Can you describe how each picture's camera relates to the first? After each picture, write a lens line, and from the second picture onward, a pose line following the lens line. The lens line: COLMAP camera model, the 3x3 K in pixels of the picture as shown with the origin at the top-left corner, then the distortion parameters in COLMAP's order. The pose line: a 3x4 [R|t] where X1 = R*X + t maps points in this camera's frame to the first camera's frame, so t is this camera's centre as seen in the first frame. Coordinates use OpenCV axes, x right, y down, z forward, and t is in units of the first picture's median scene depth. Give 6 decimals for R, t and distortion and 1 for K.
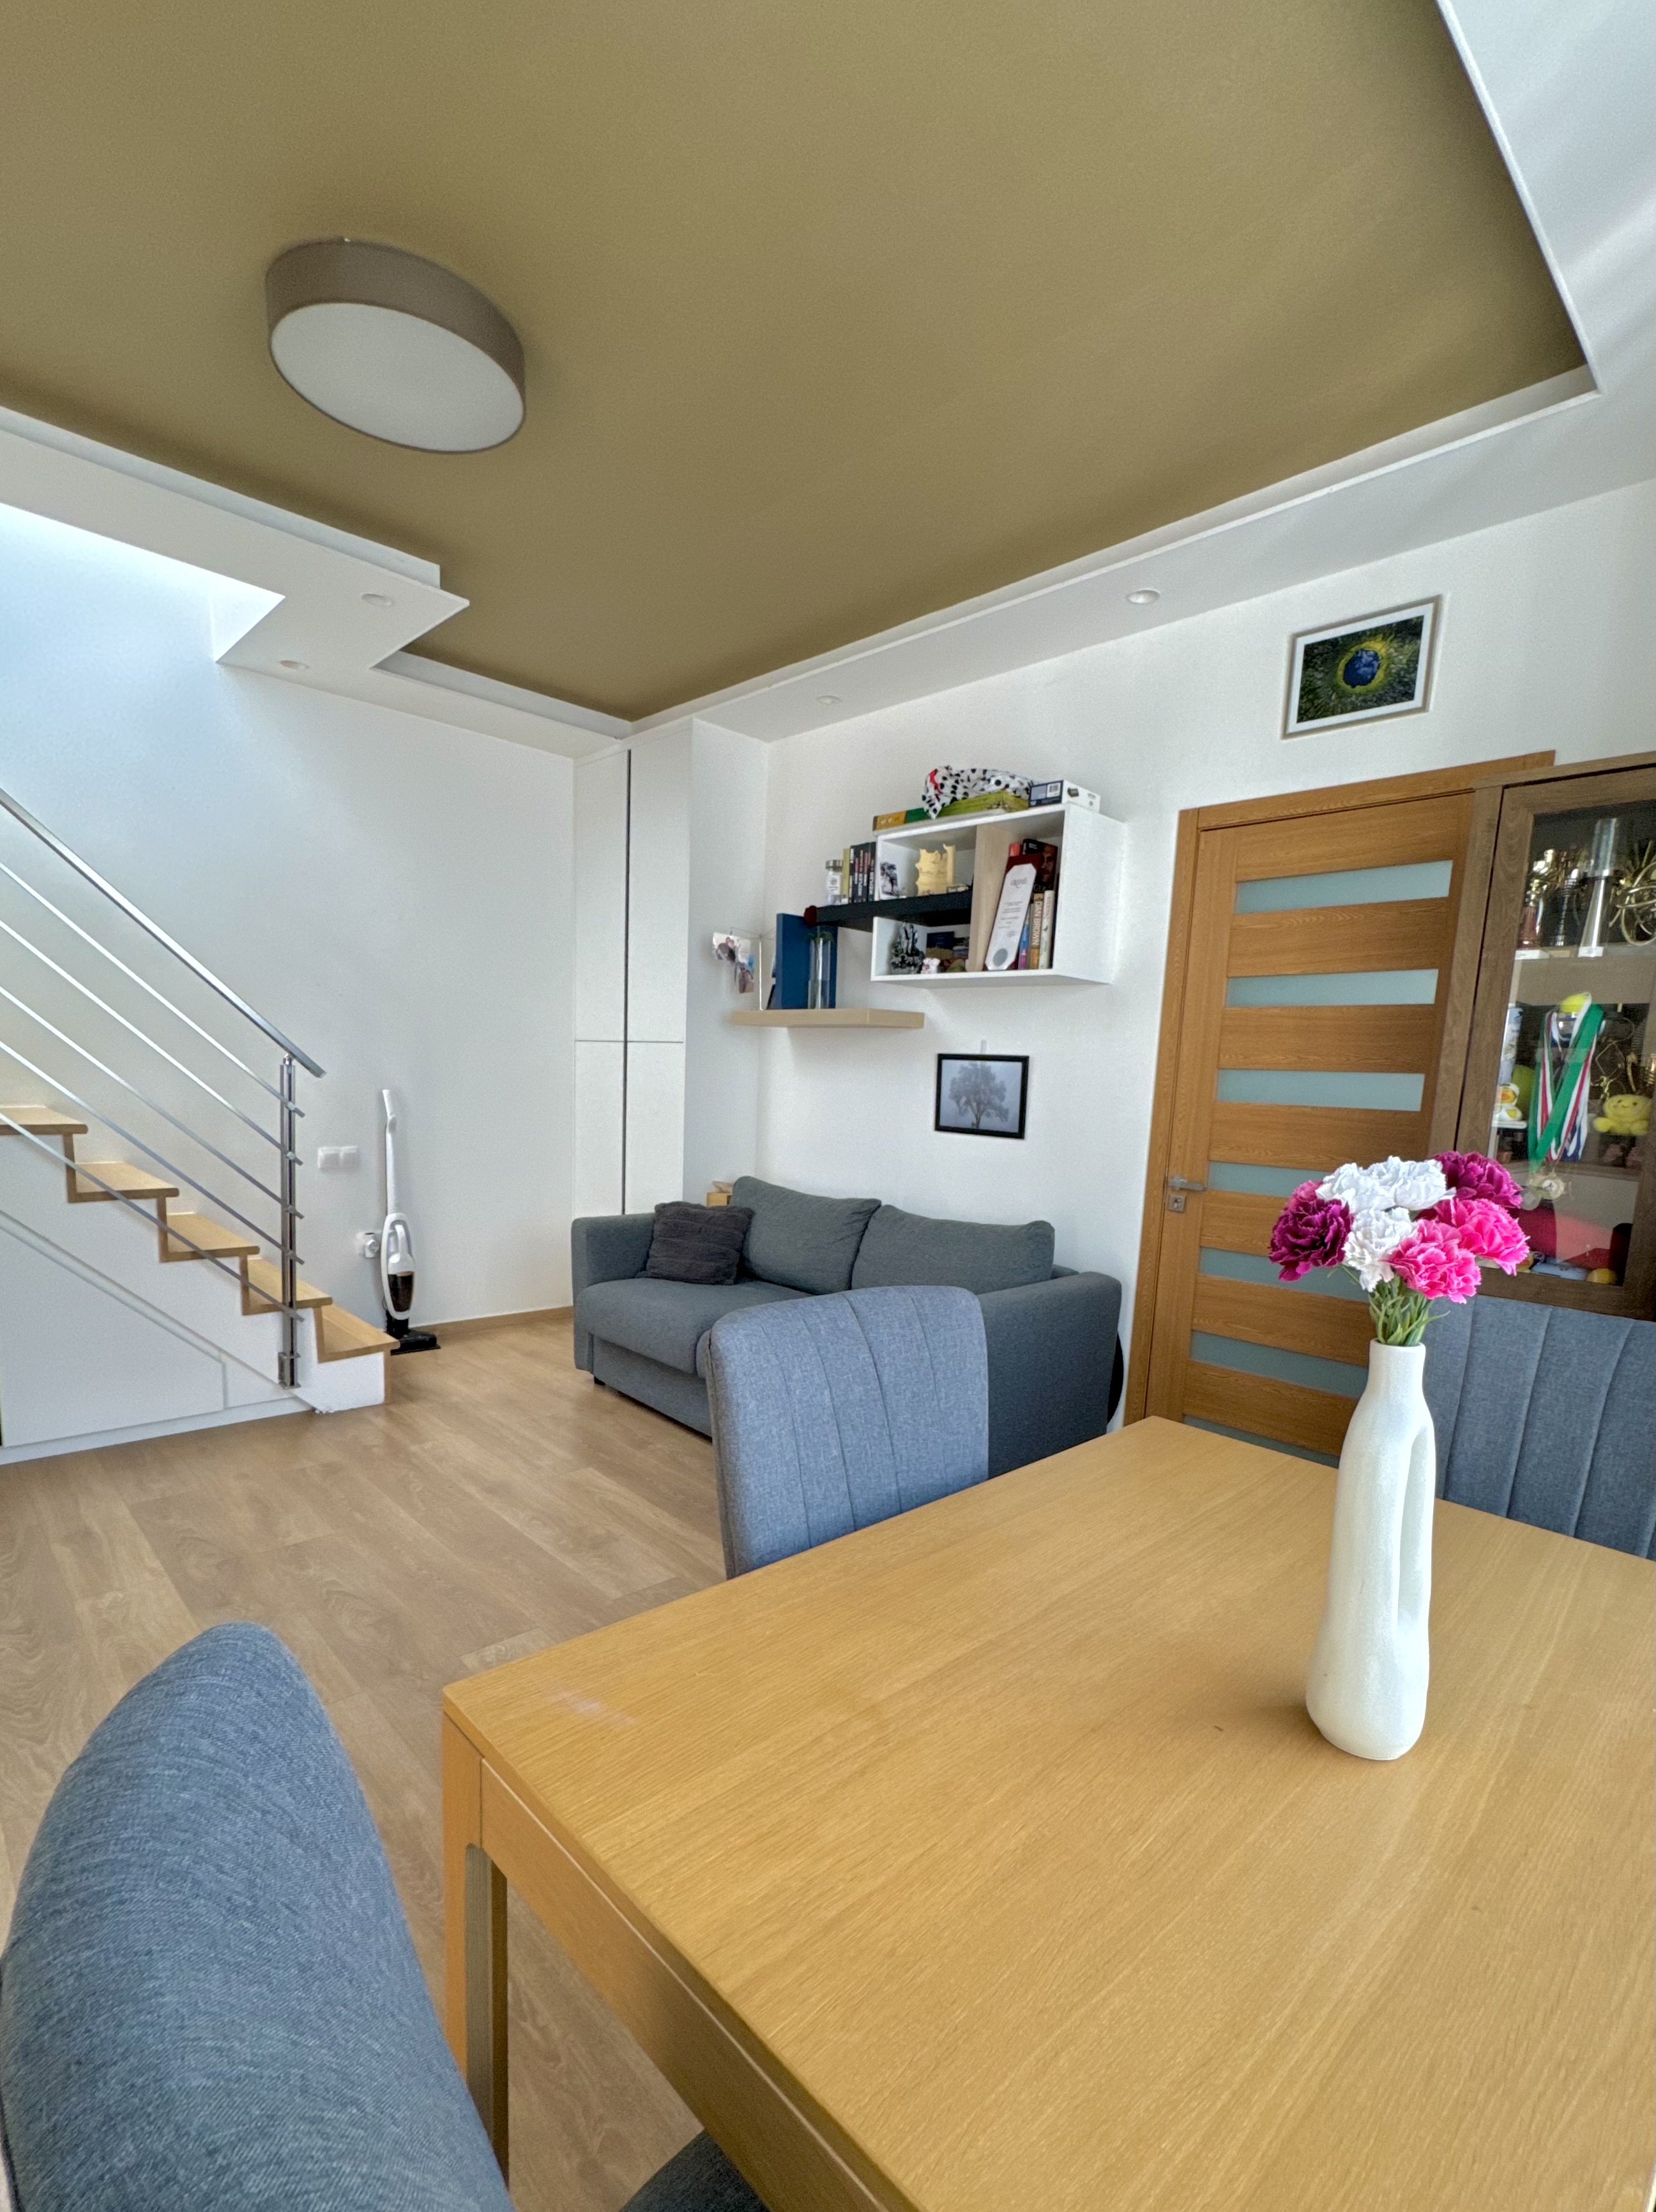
lens RADIAL K [[1037.7, 0, 862.8], [0, 1037.7, 1242.1], [0, 0, 1]] dist [-0.014912, 0.001053]
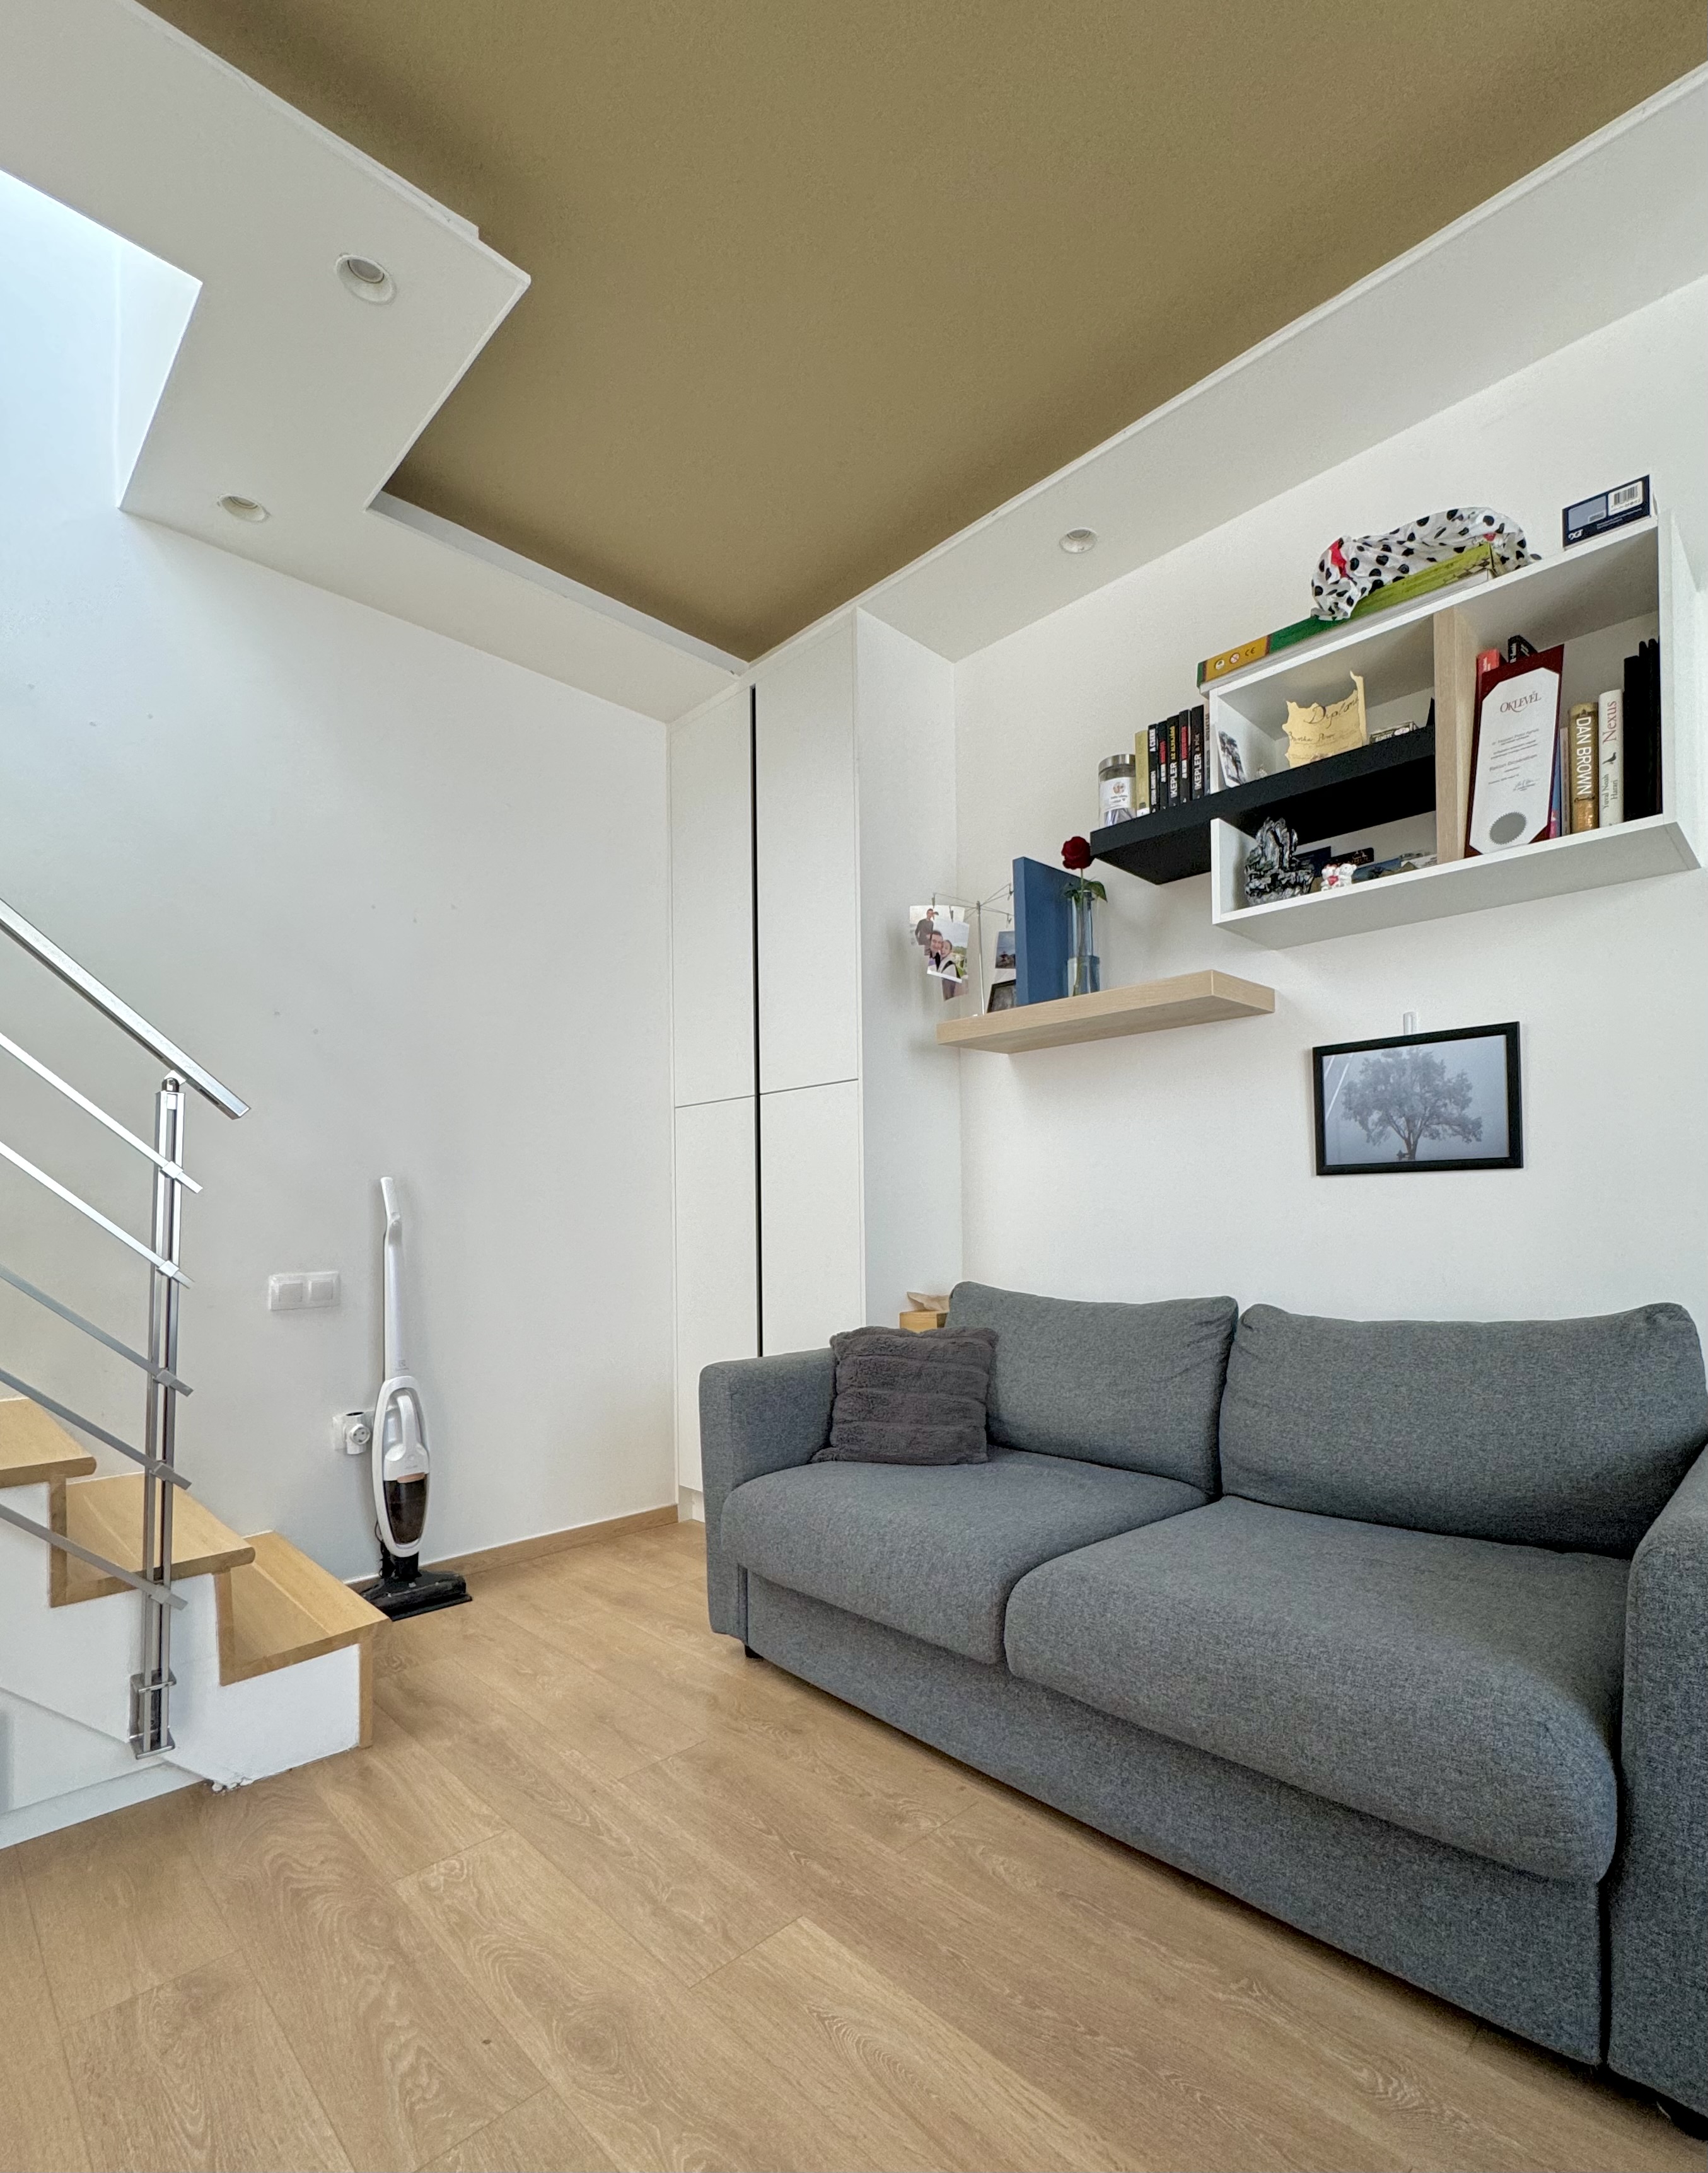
lens RADIAL K [[1010.4, 0, 921.5], [0, 1010.4, 1209.8], [0, 0, 1]] dist [-0.004555, -0.000499]
pose [[0.997723, -0.060320, 0.030157, -0.187648], [0.064576, 0.983423, -0.169440, -0.005094], [-0.019436, 0.171002, 0.985079, 0.470185]]
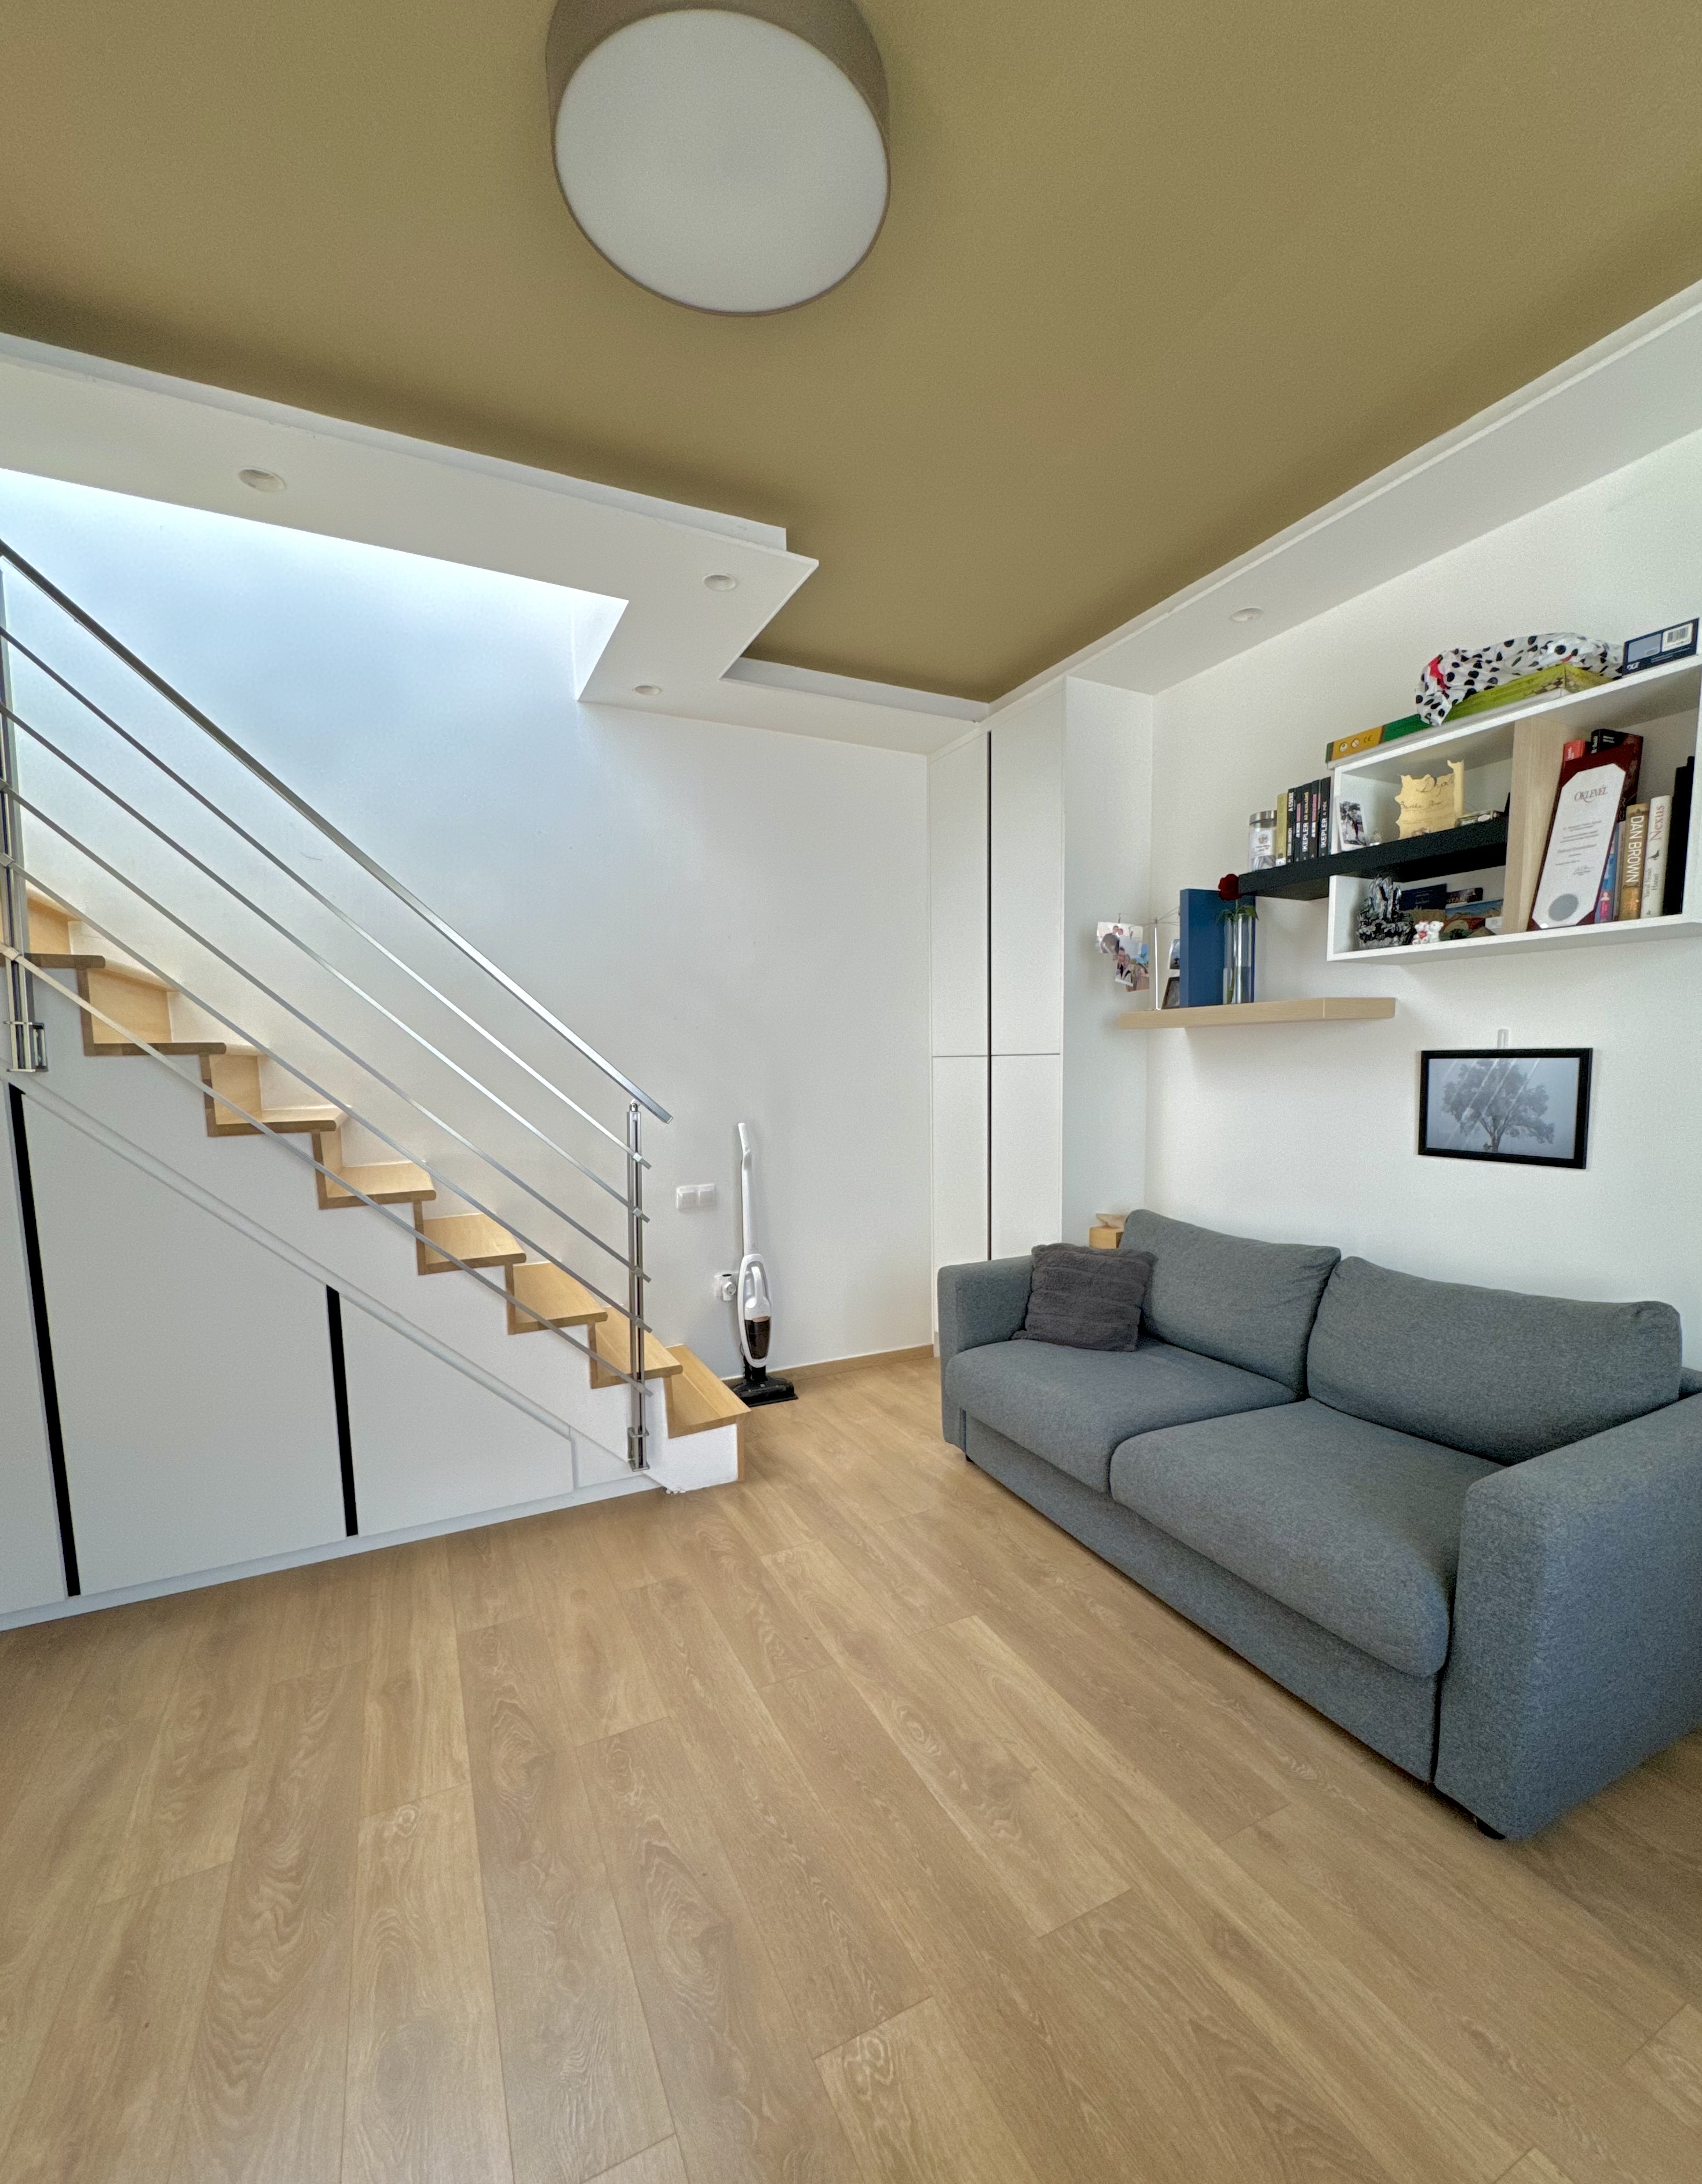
lens RADIAL K [[936.3, 0, 872.6], [0, 936.3, 1165.3], [0, 0, 1]] dist [-0.005229, -0.000533]
pose [[0.951308, -0.026763, -0.307078, -0.102321], [0.010472, 0.998455, -0.054576, -0.072717], [0.308064, 0.048703, 0.950118, 0.269712]]
